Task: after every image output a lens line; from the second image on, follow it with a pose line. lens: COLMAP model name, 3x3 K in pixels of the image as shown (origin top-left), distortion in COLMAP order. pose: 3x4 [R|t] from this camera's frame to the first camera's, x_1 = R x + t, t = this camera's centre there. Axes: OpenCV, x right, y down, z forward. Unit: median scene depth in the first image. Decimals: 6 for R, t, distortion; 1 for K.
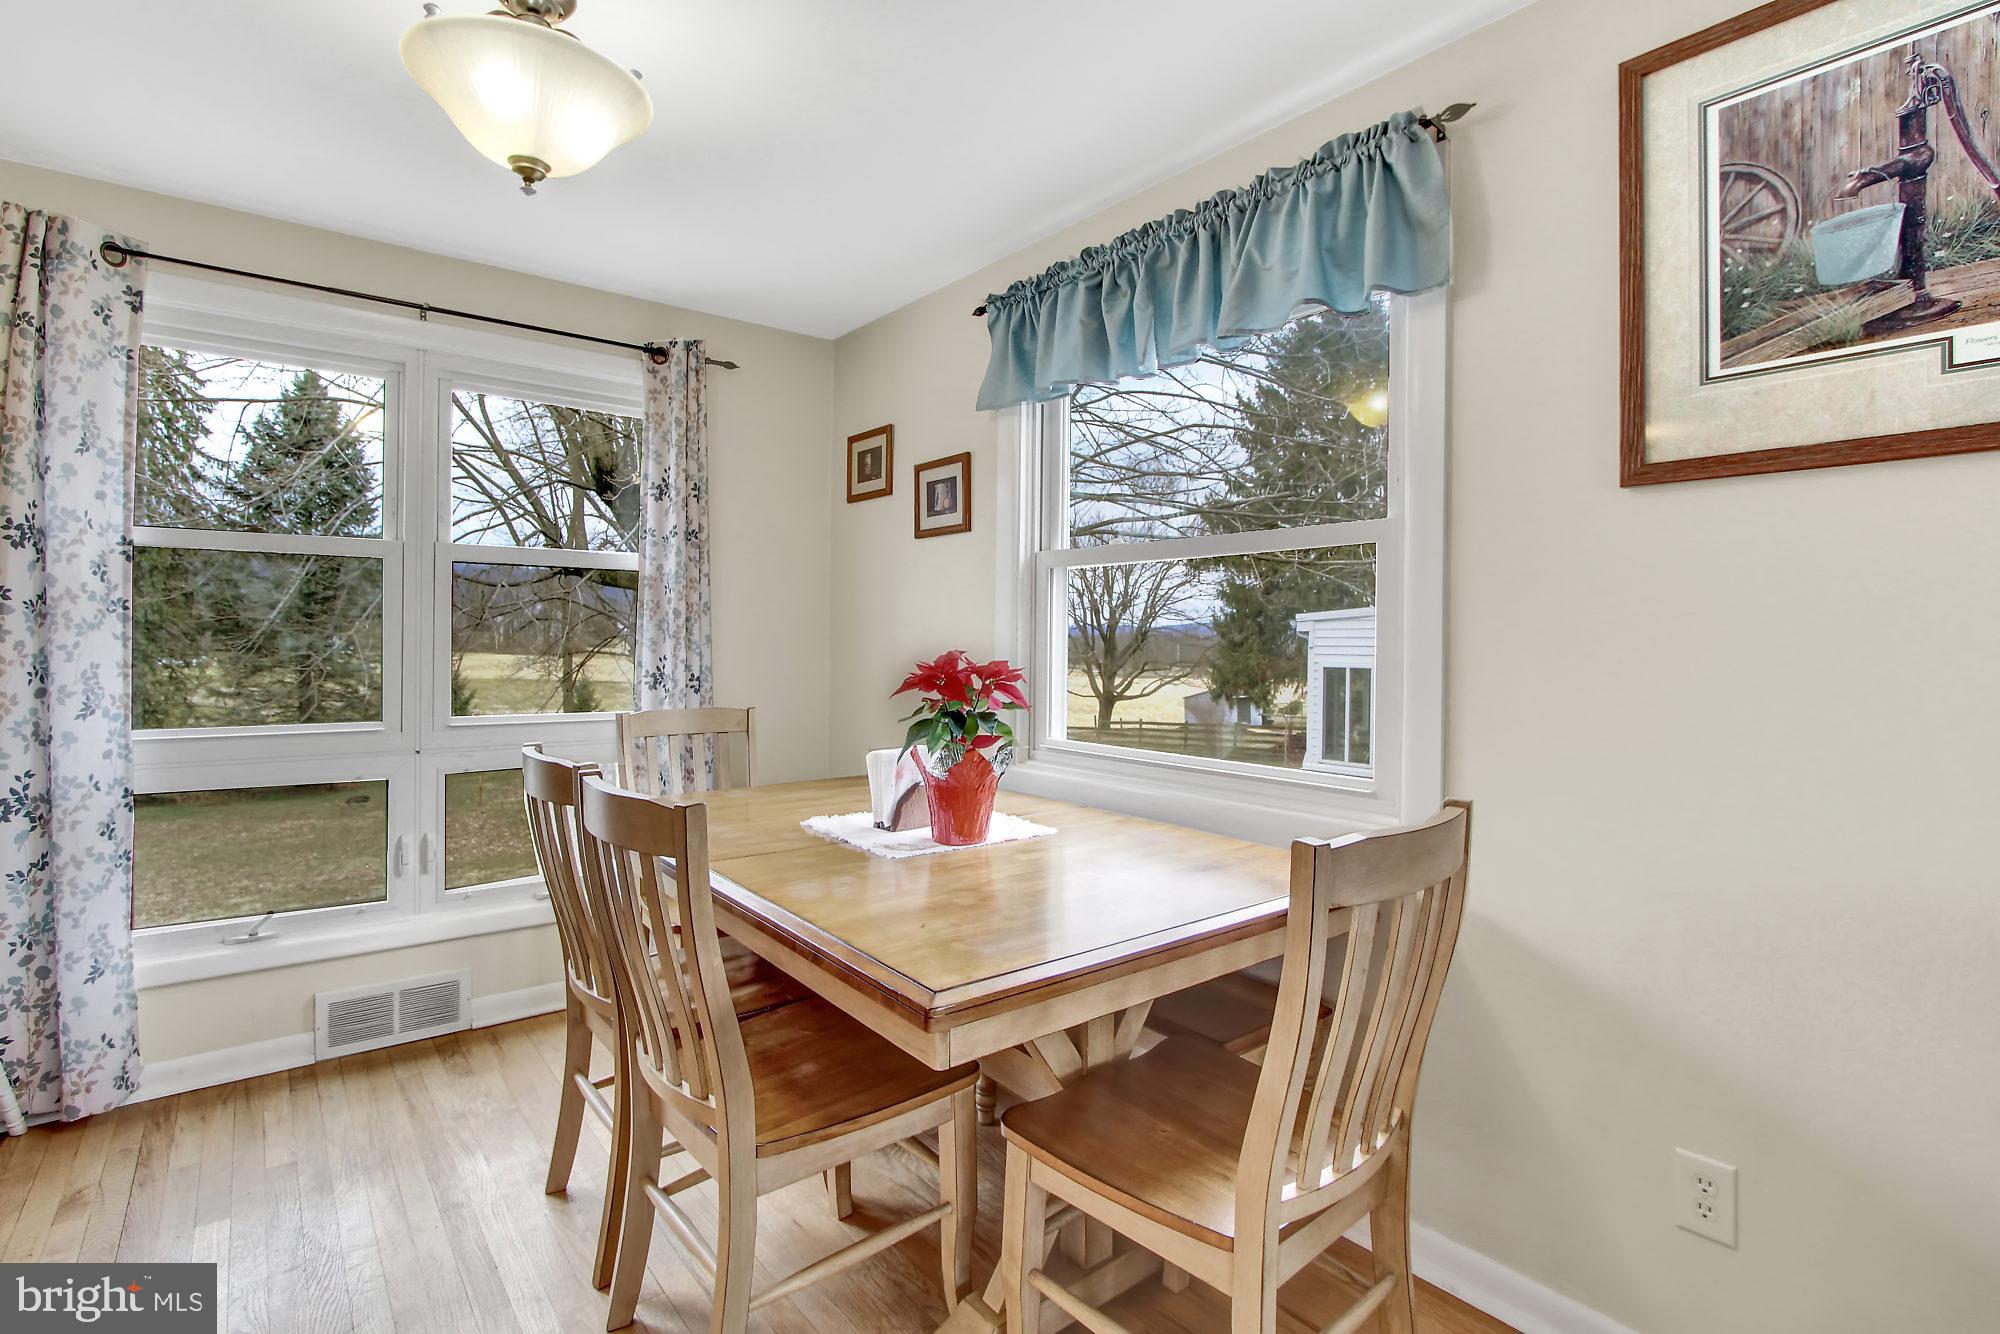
lens RADIAL K [[938.1, 0, 1011.1], [0, 938.1, 634.6], [0, 0, 1]] dist [-0.016906, 0.003544]
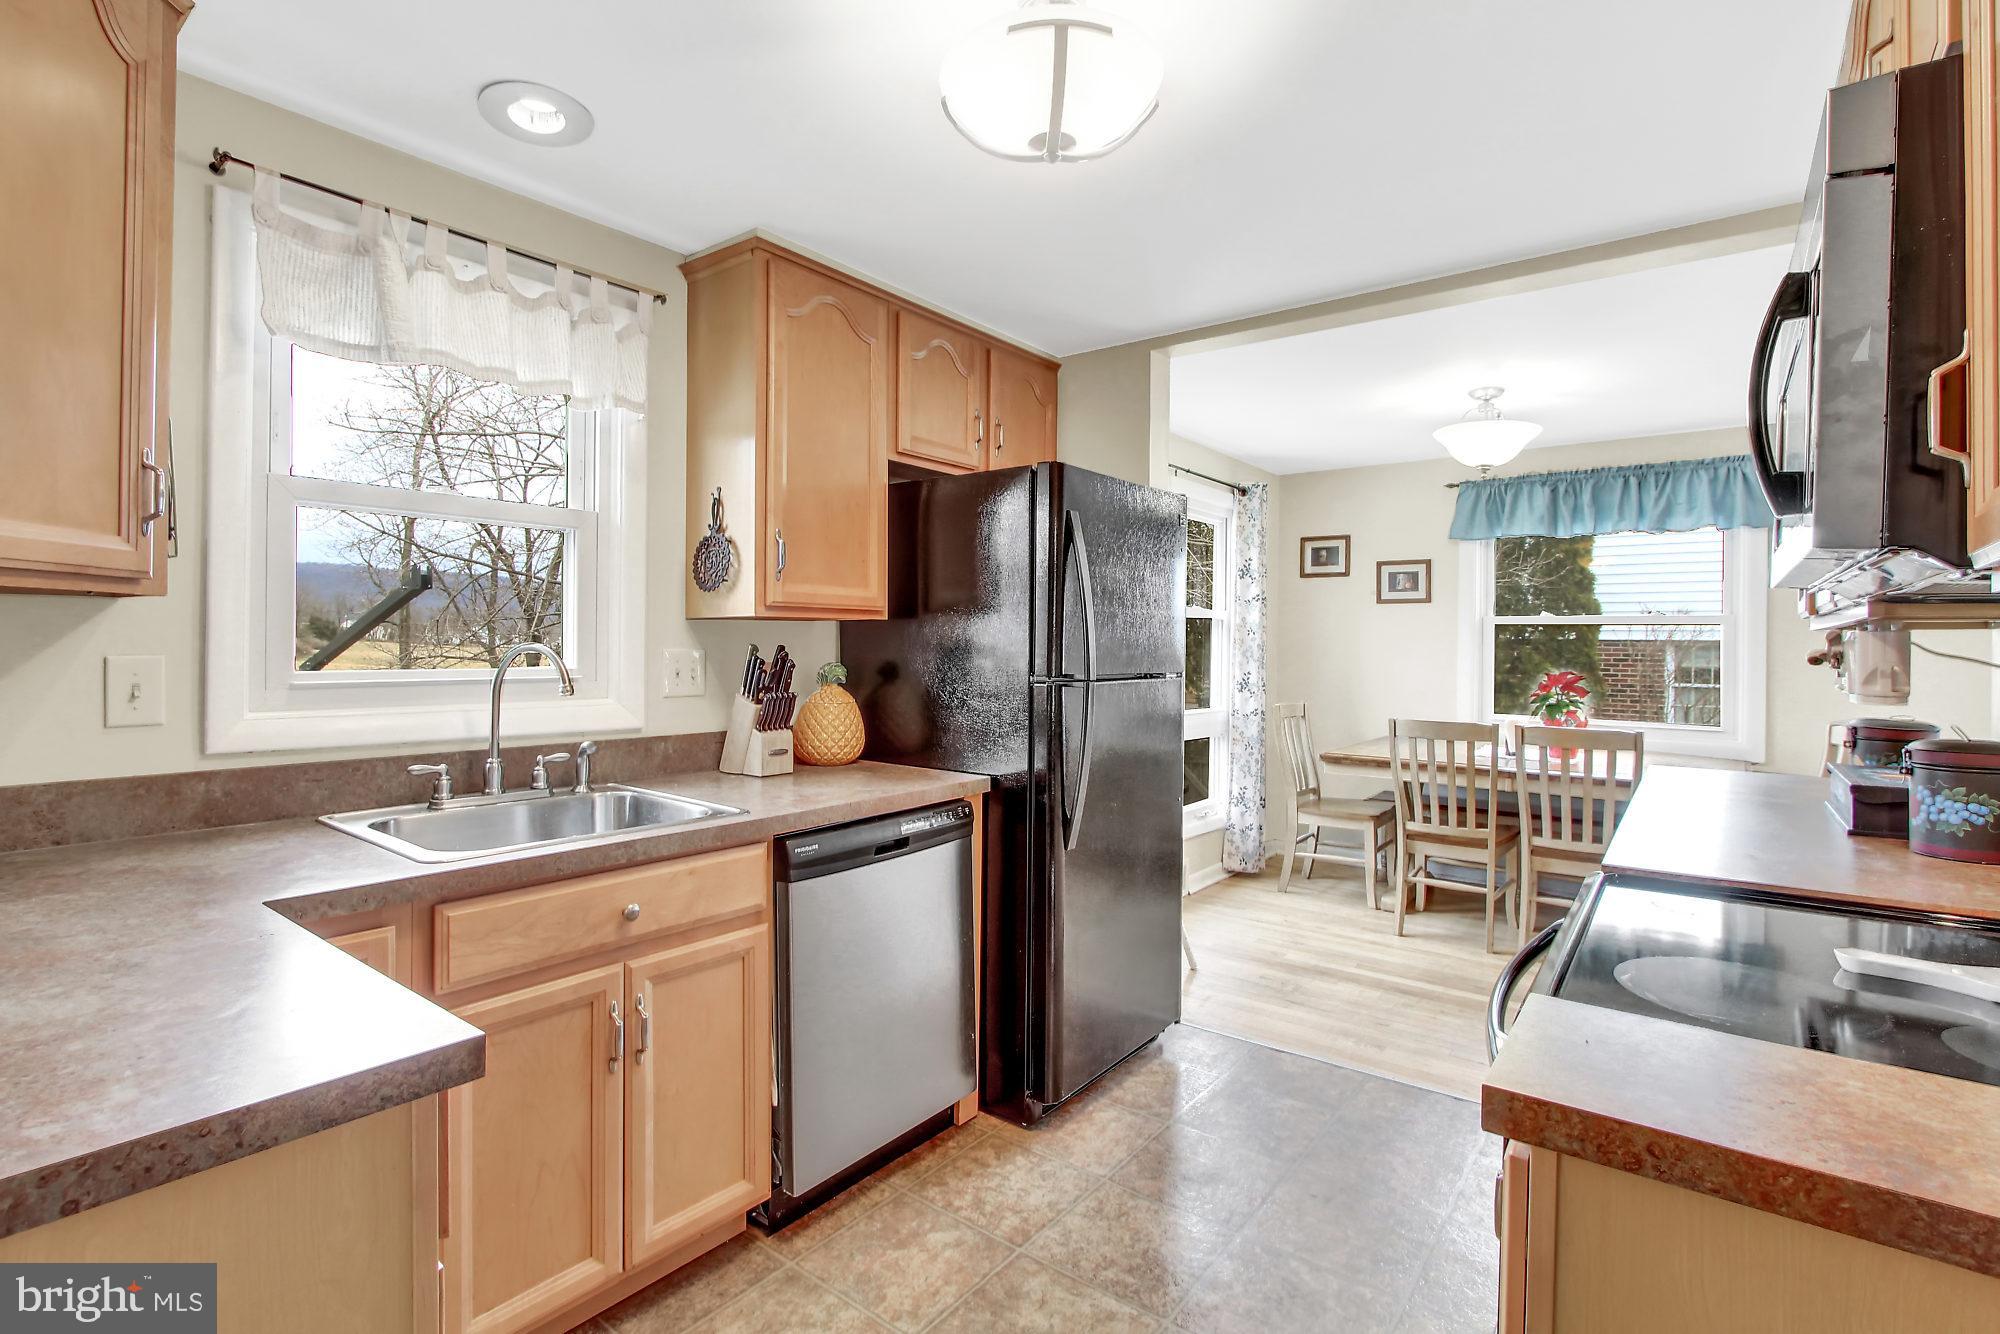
lens RADIAL K [[938.1, 0, 1005.3], [0, 938.1, 646.8], [0, 0, 1]] dist [-0.016906, 0.003544]
pose [[0.972879, -0.000730, 0.231315, -1.309848], [-0.001898, 0.999936, 0.011138, -0.045524], [-0.231308, -0.011275, 0.972815, -0.590768]]
